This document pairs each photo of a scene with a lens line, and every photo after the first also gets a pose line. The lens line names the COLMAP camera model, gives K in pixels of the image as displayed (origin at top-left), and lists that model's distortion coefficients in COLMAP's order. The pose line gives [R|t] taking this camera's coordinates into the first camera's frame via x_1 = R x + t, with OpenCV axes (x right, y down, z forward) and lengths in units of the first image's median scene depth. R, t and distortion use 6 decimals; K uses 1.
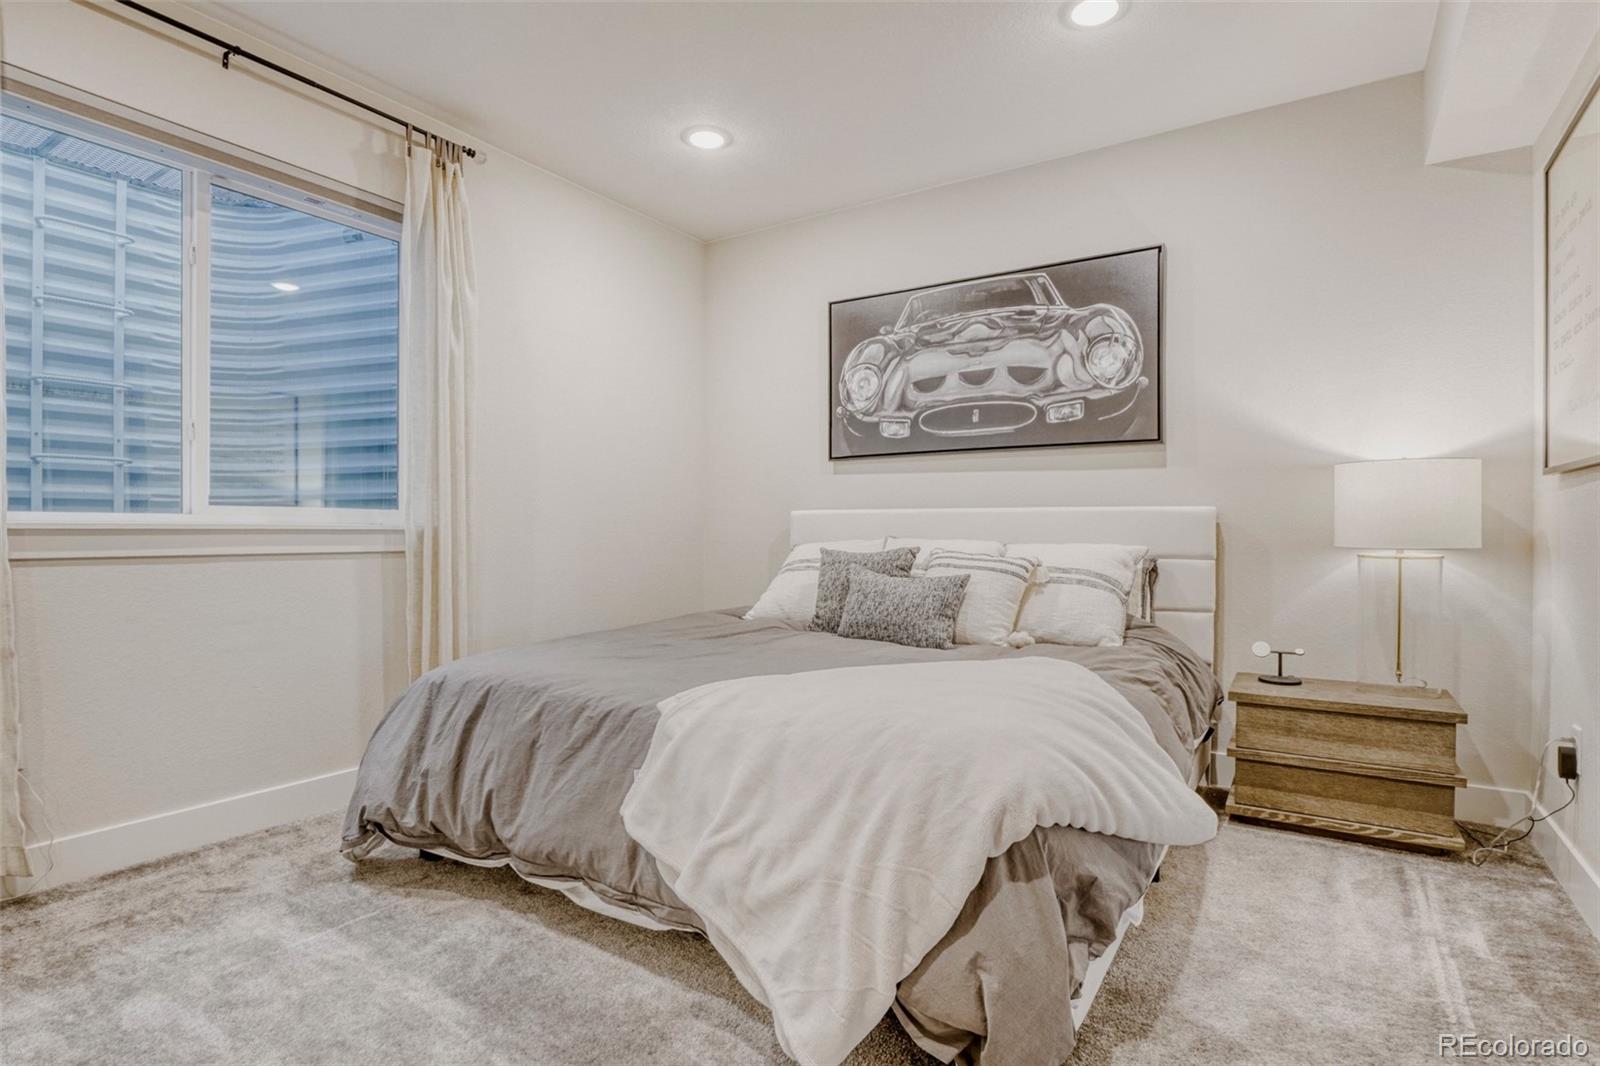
lens RADIAL K [[808.5, 0, 802.1], [0, 808.5, 530.2], [0, 0, 1]] dist [-0.005101, -0.000755]
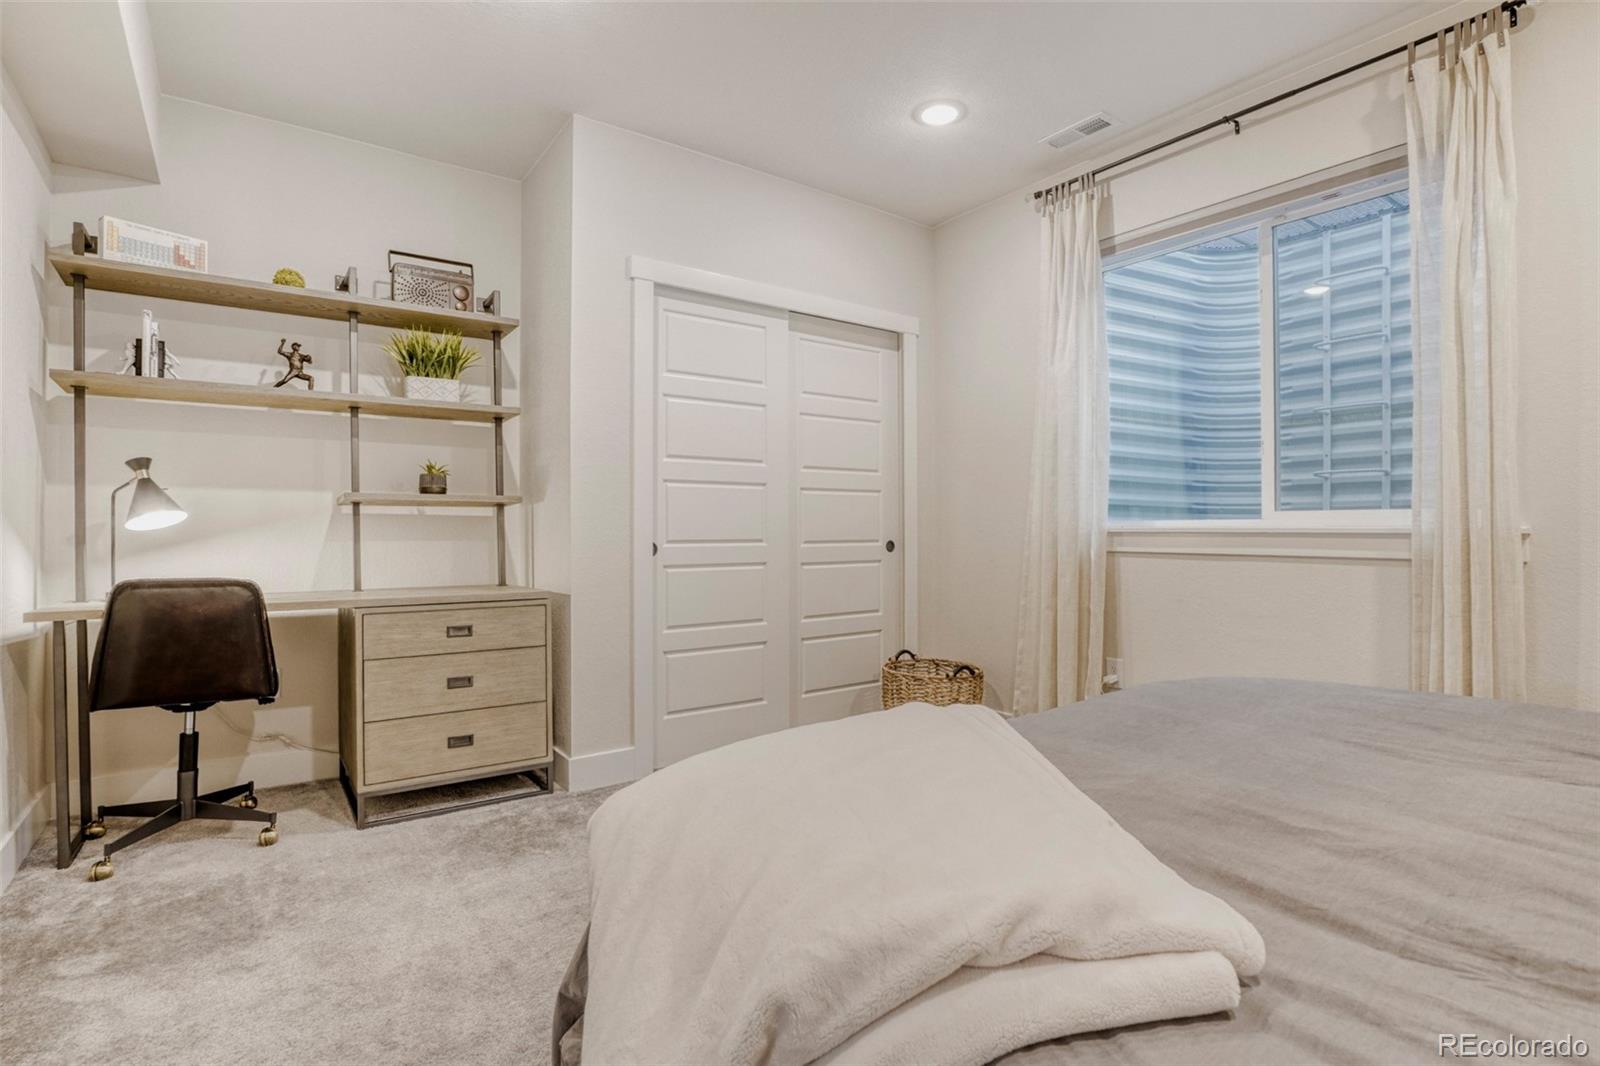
lens RADIAL K [[808.5, 0, 800.9], [0, 808.5, 532.4], [0, 0, 1]] dist [-0.005101, -0.000755]
pose [[-0.360278, 0.000384, -0.932845, 0.535730], [-0.002318, 0.999996, 0.001307, -0.001383], [0.932842, 0.002633, -0.360276, 0.754812]]
